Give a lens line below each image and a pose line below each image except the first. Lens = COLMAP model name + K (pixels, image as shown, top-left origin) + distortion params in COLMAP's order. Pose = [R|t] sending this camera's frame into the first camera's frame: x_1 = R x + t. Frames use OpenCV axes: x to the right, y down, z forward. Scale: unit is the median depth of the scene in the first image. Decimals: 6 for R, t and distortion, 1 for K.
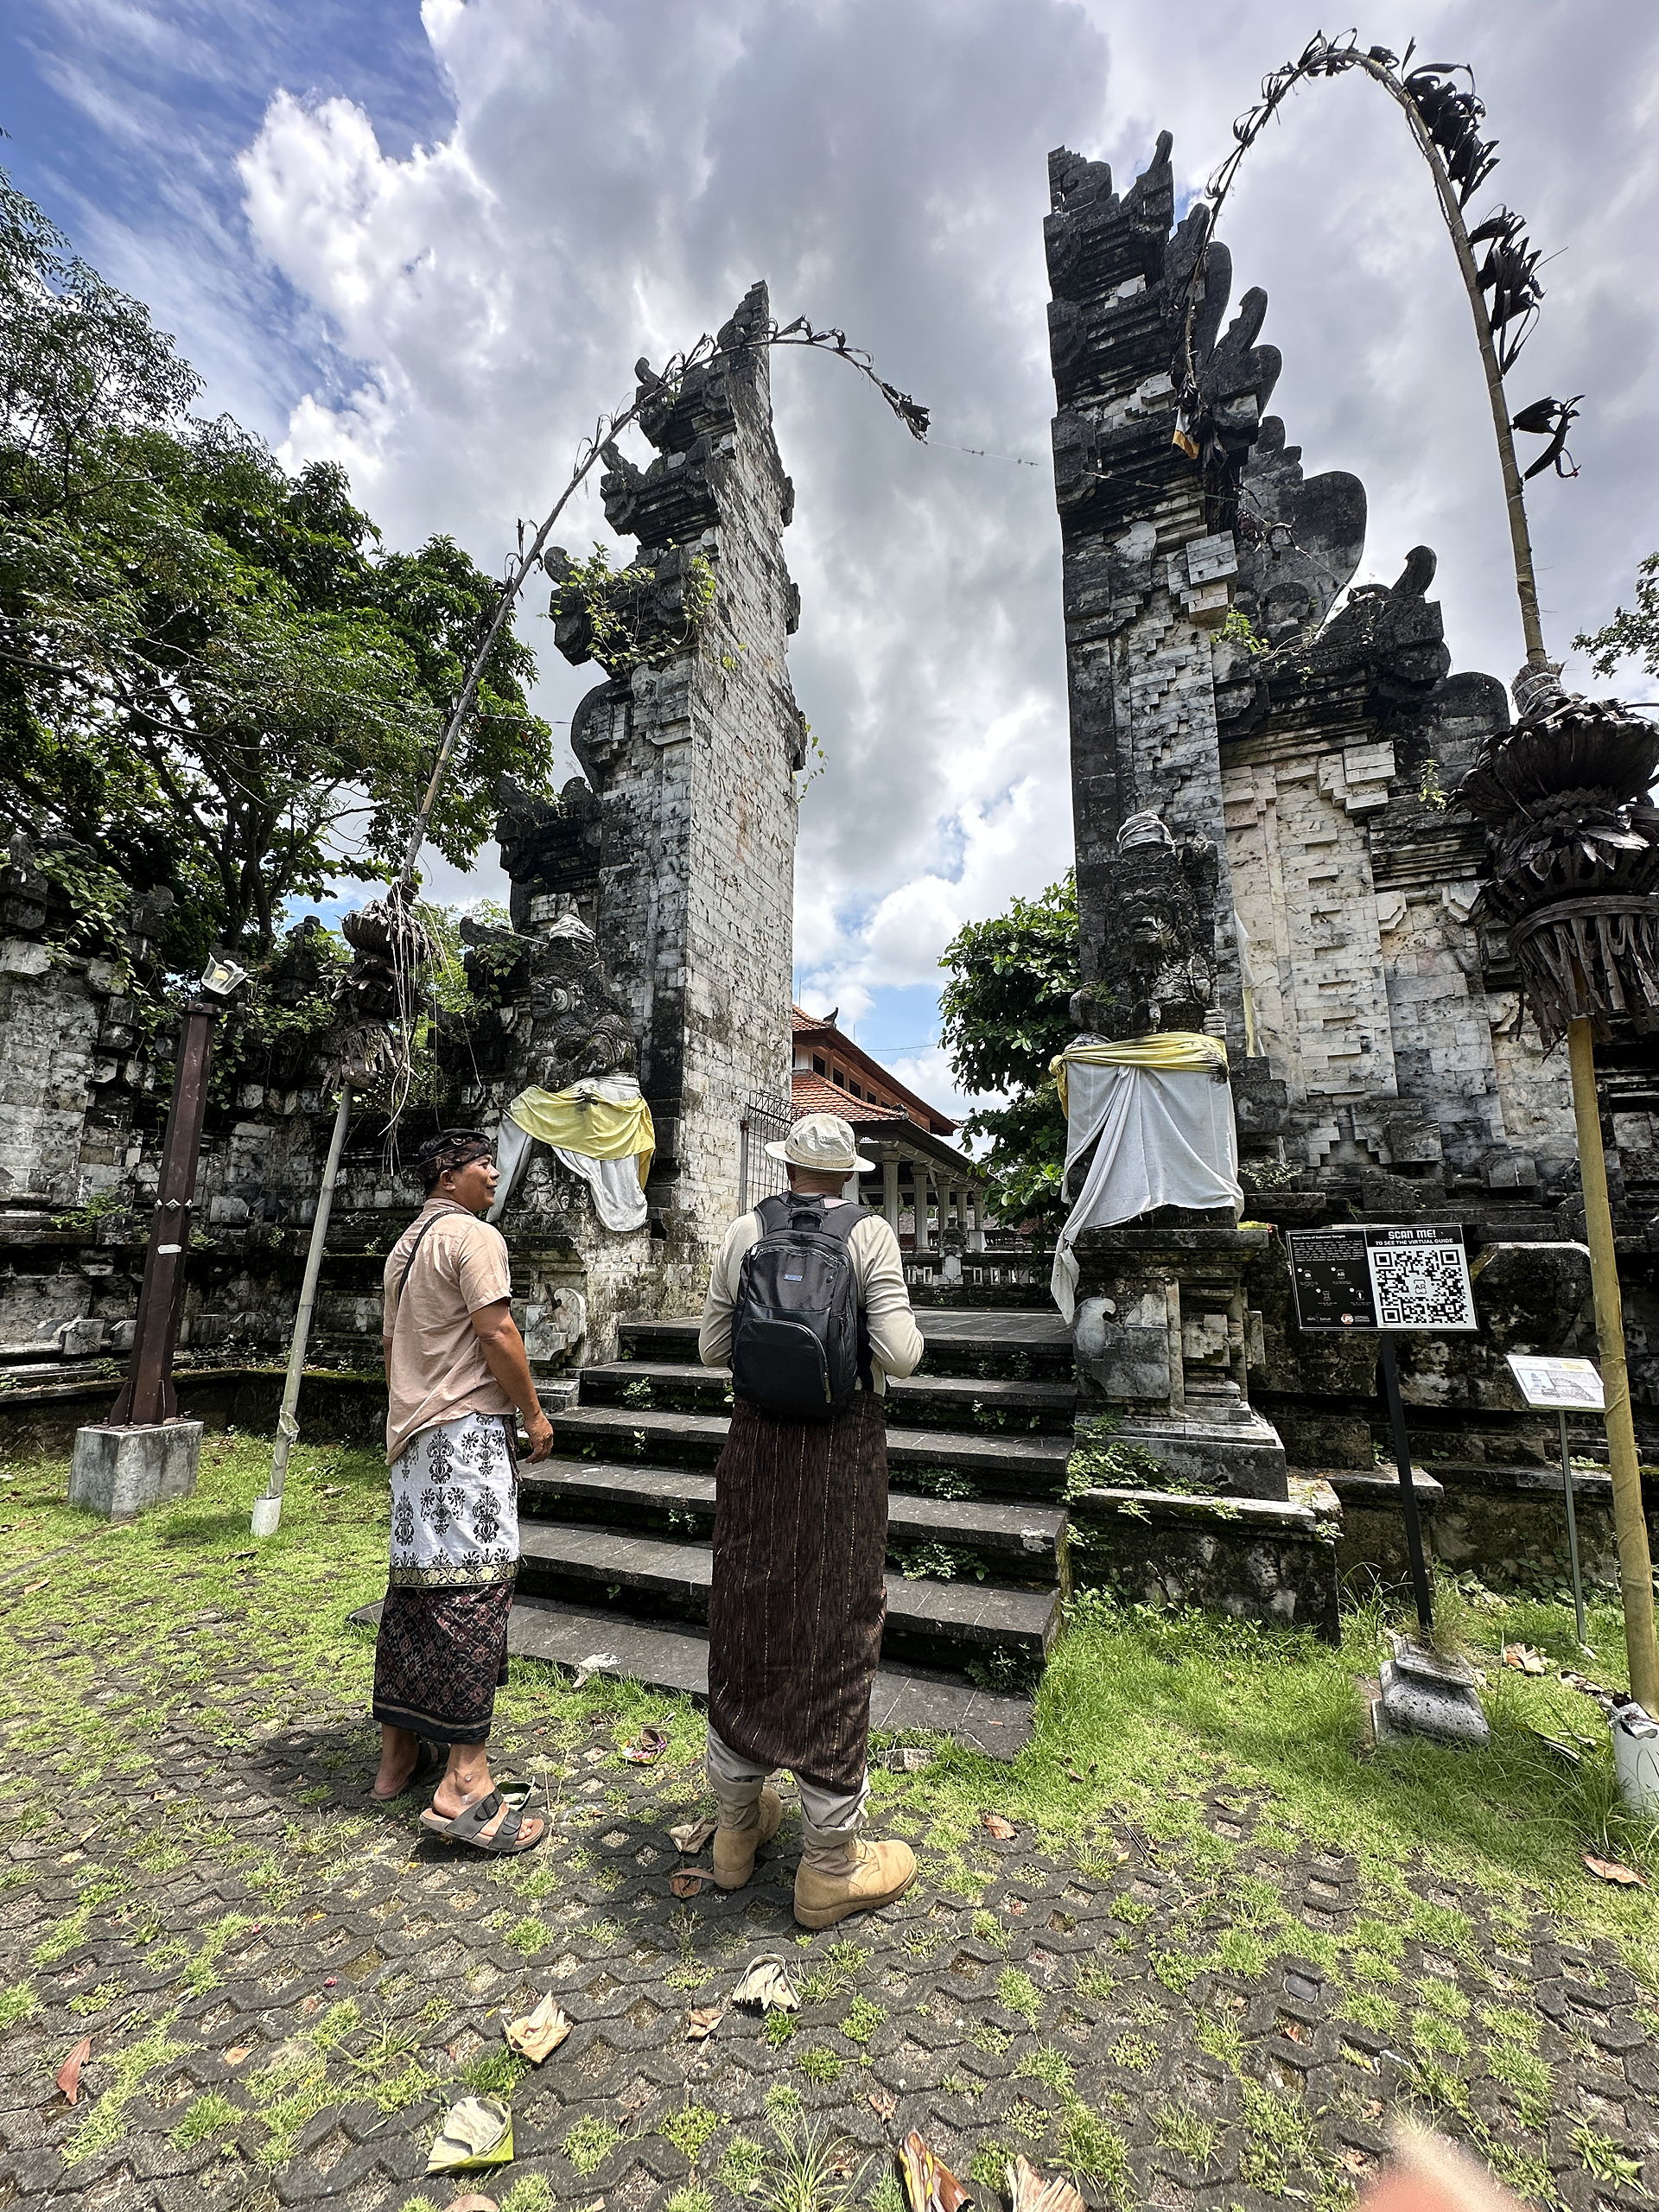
lens RADIAL K [[886.5, 0, 823.3], [0, 886.5, 1108.1], [0, 0, 1]] dist [0.000078, 0.000002]
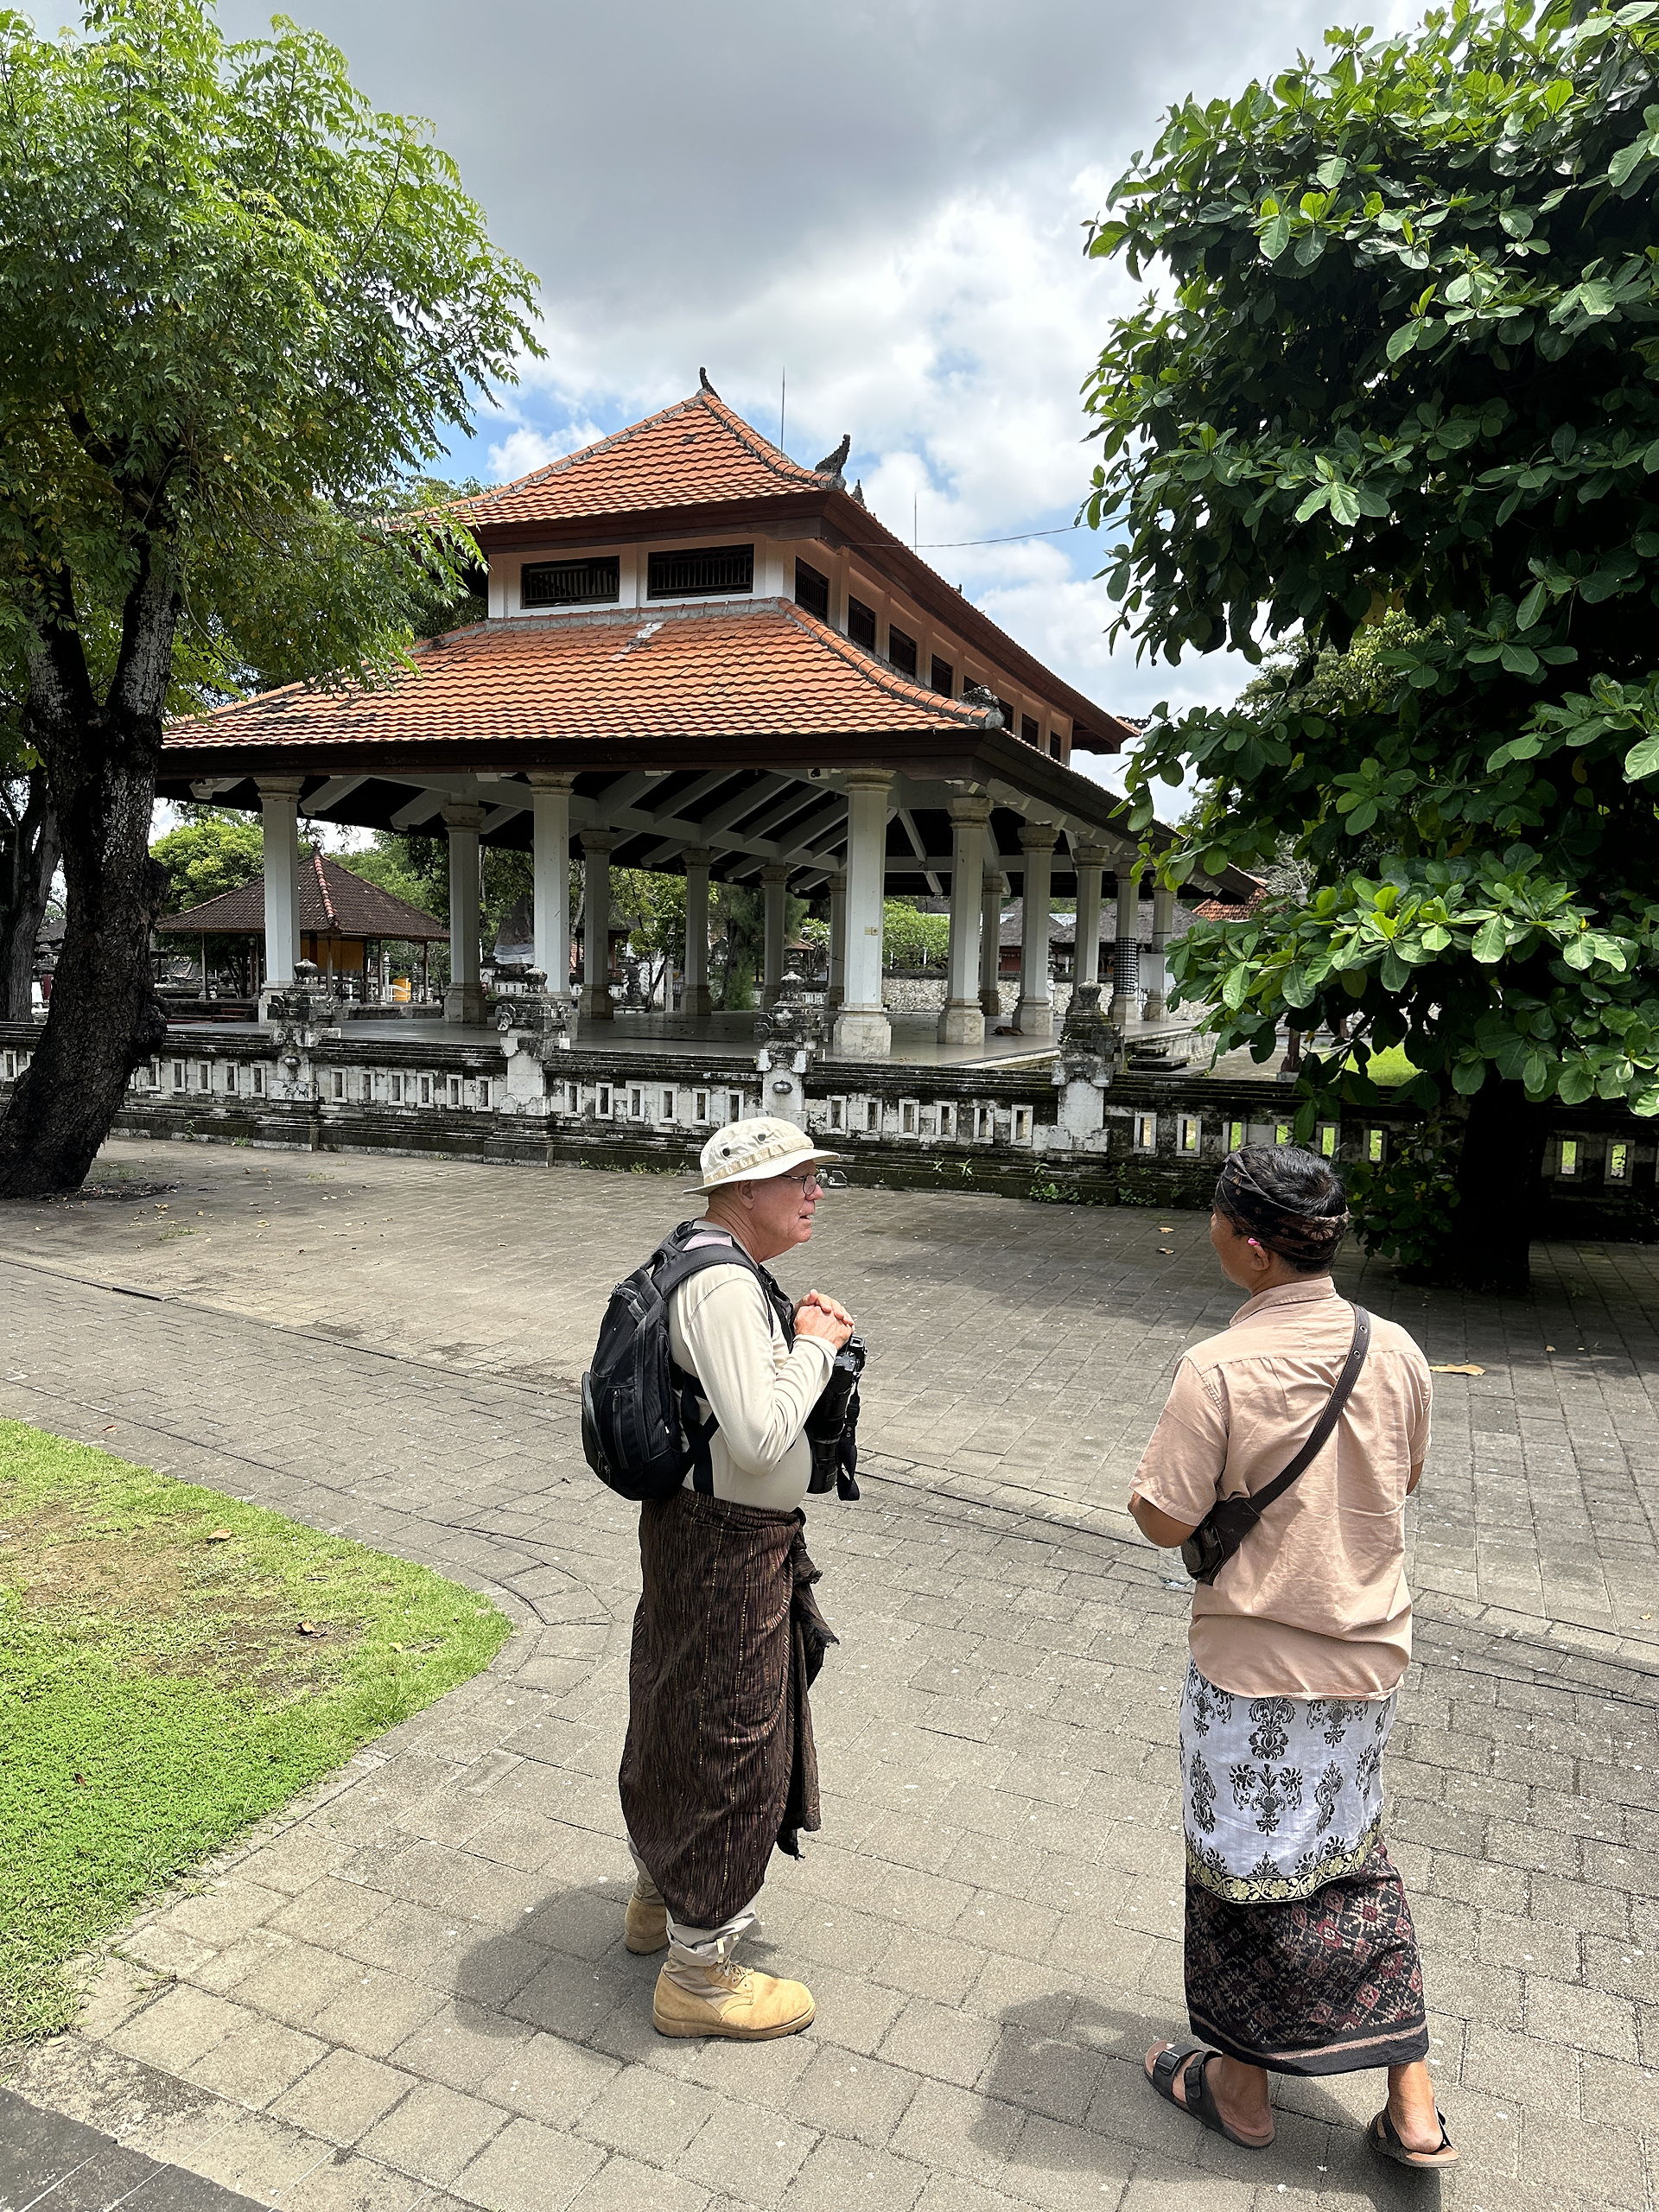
lens RADIAL K [[1525.7, 0, 830.7], [0, 1525.7, 1109.7], [0, 0, 1]] dist [0.002989, -0.000838]
pose [[0.999139, 0.021745, -0.035335, 0.060019], [-0.011424, 0.962923, 0.269533, -0.005577], [0.039886, -0.268897, 0.962343, 0.354051]]
